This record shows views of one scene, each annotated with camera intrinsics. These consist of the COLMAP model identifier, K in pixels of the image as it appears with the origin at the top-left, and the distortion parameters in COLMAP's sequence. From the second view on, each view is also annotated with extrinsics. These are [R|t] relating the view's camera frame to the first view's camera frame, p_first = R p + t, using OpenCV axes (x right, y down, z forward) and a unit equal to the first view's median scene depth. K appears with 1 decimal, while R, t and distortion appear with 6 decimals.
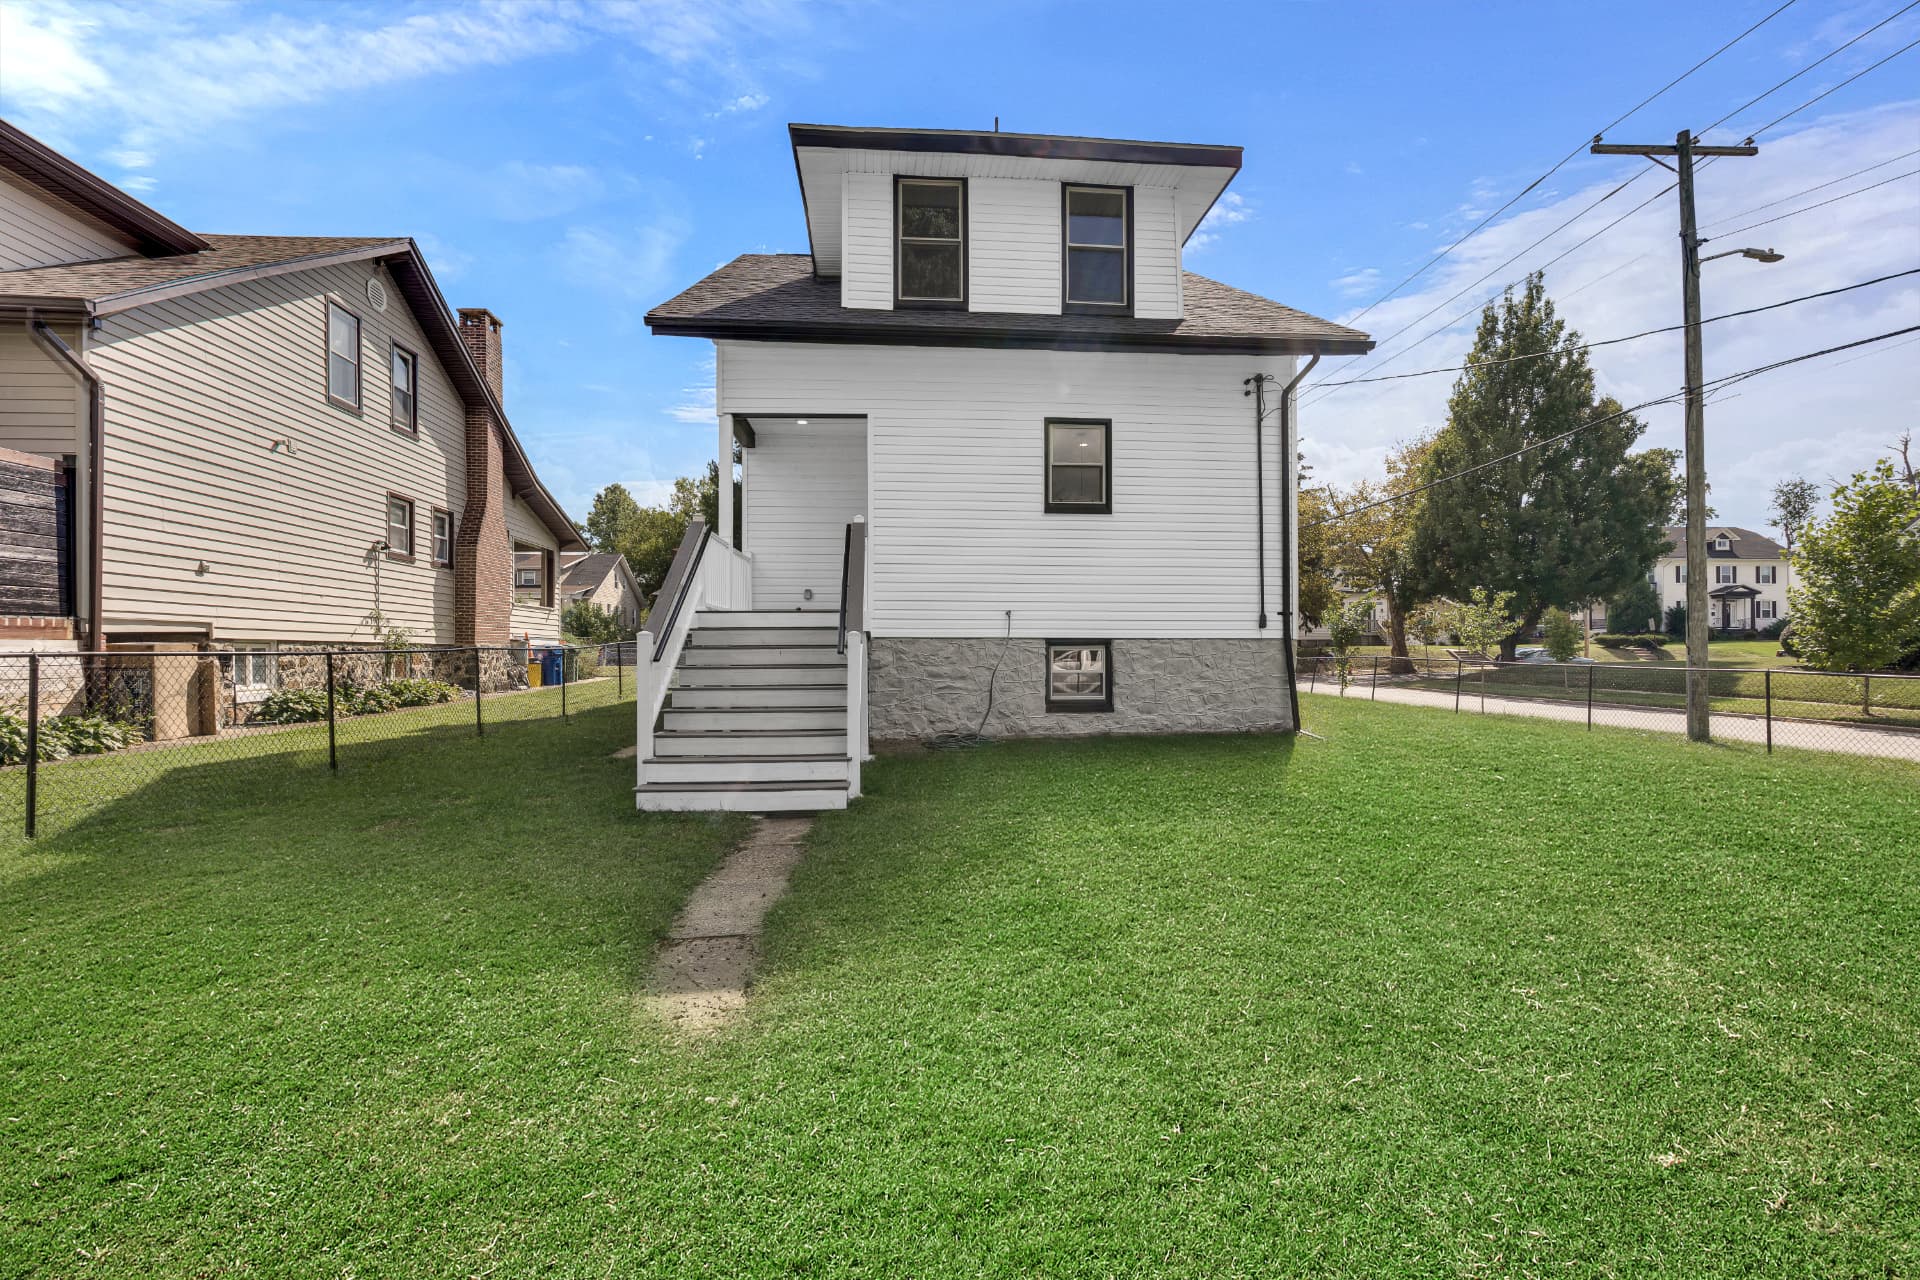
lens RADIAL K [[864.4, 0, 952.3], [0, 864.4, 652.2], [0, 0, 1]] dist [0.002328, 0.000075]
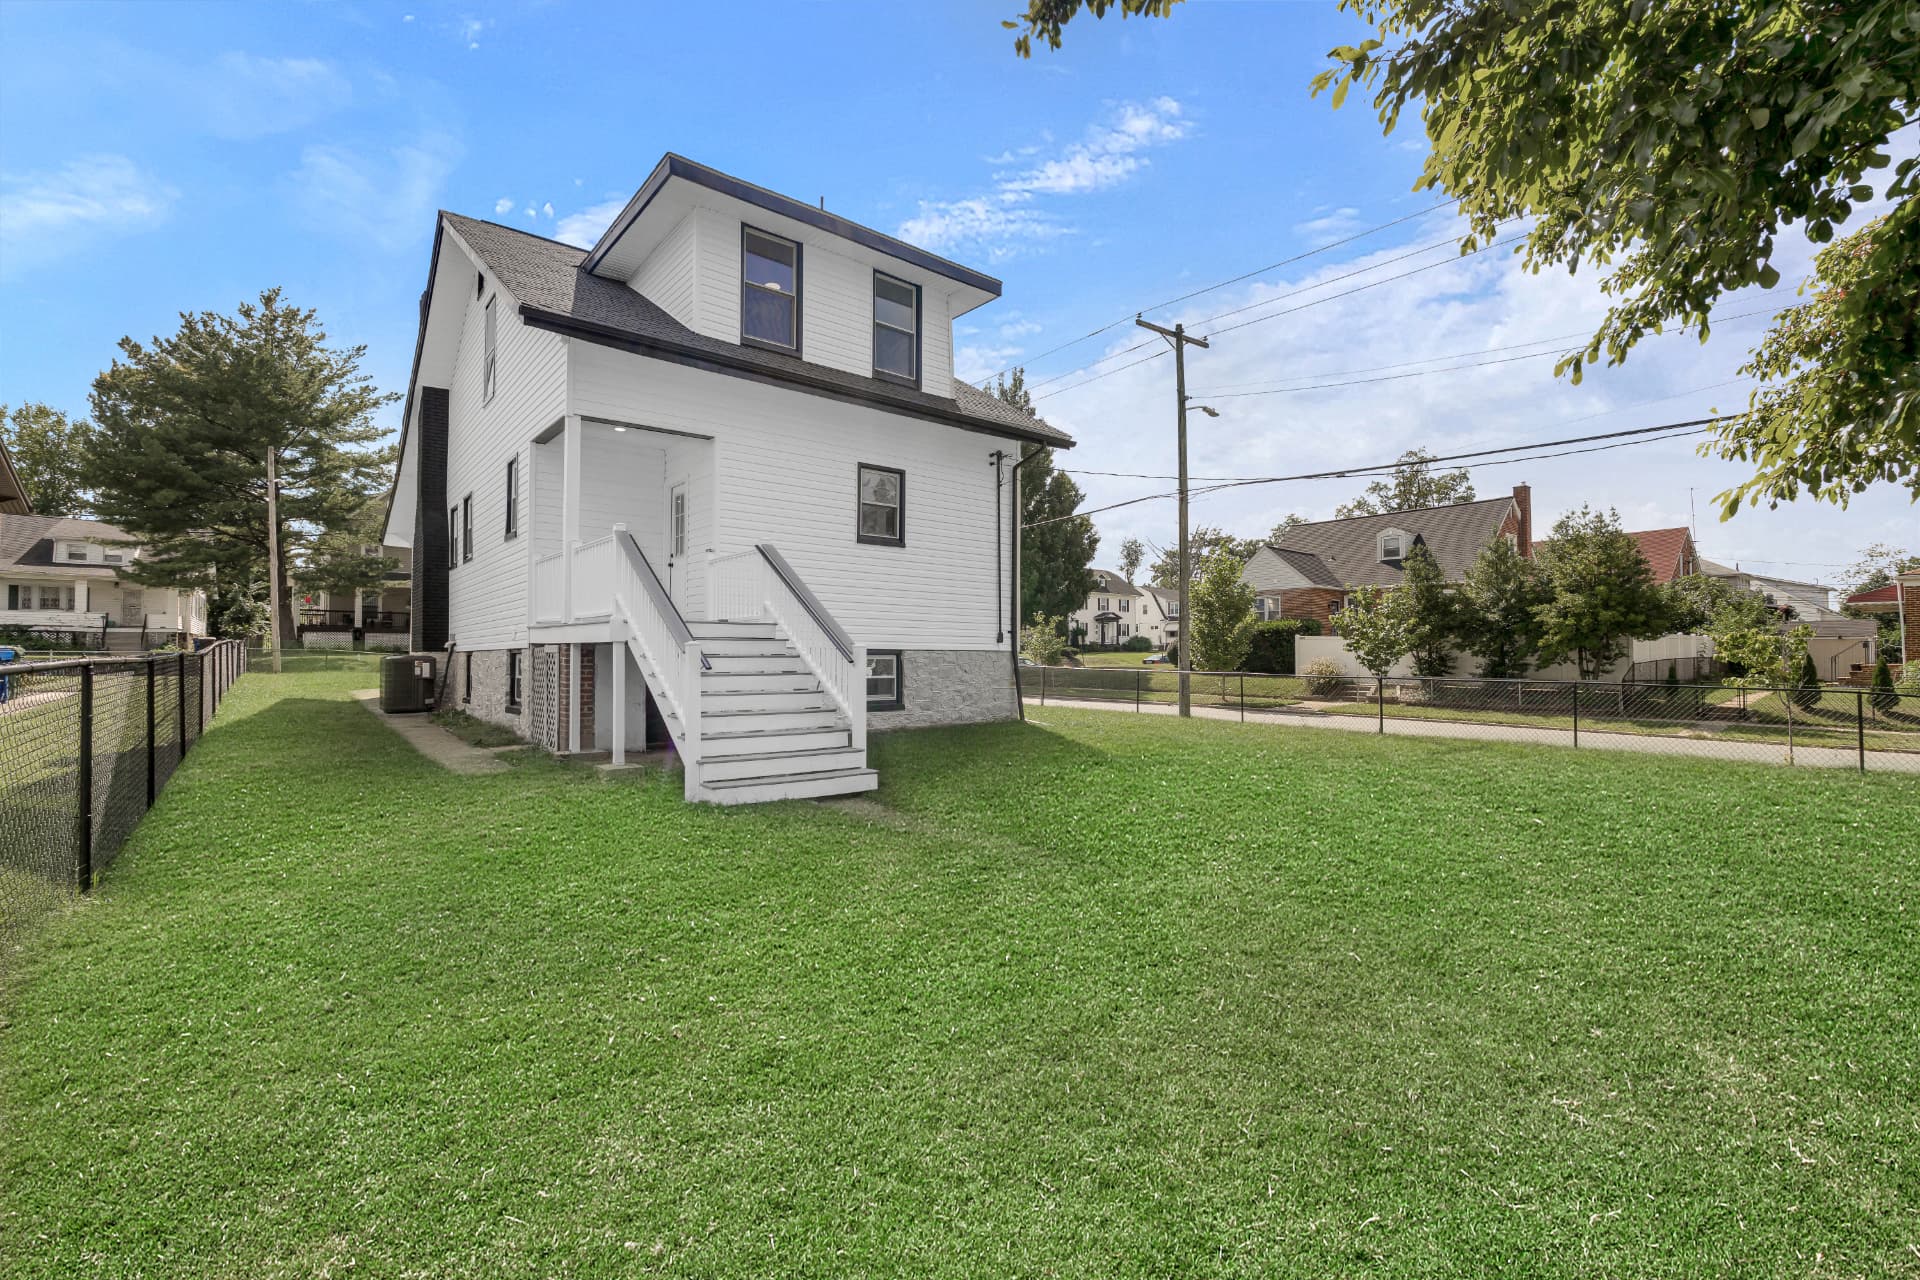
lens RADIAL K [[864.4, 0, 955.9], [0, 864.4, 642.8], [0, 0, 1]] dist [0.002328, 0.000075]
pose [[0.824354, 0.018094, 0.565785, -0.441560], [-0.009605, 0.999792, -0.017980, -0.003819], [-0.565993, 0.009387, 0.824357, -0.048407]]
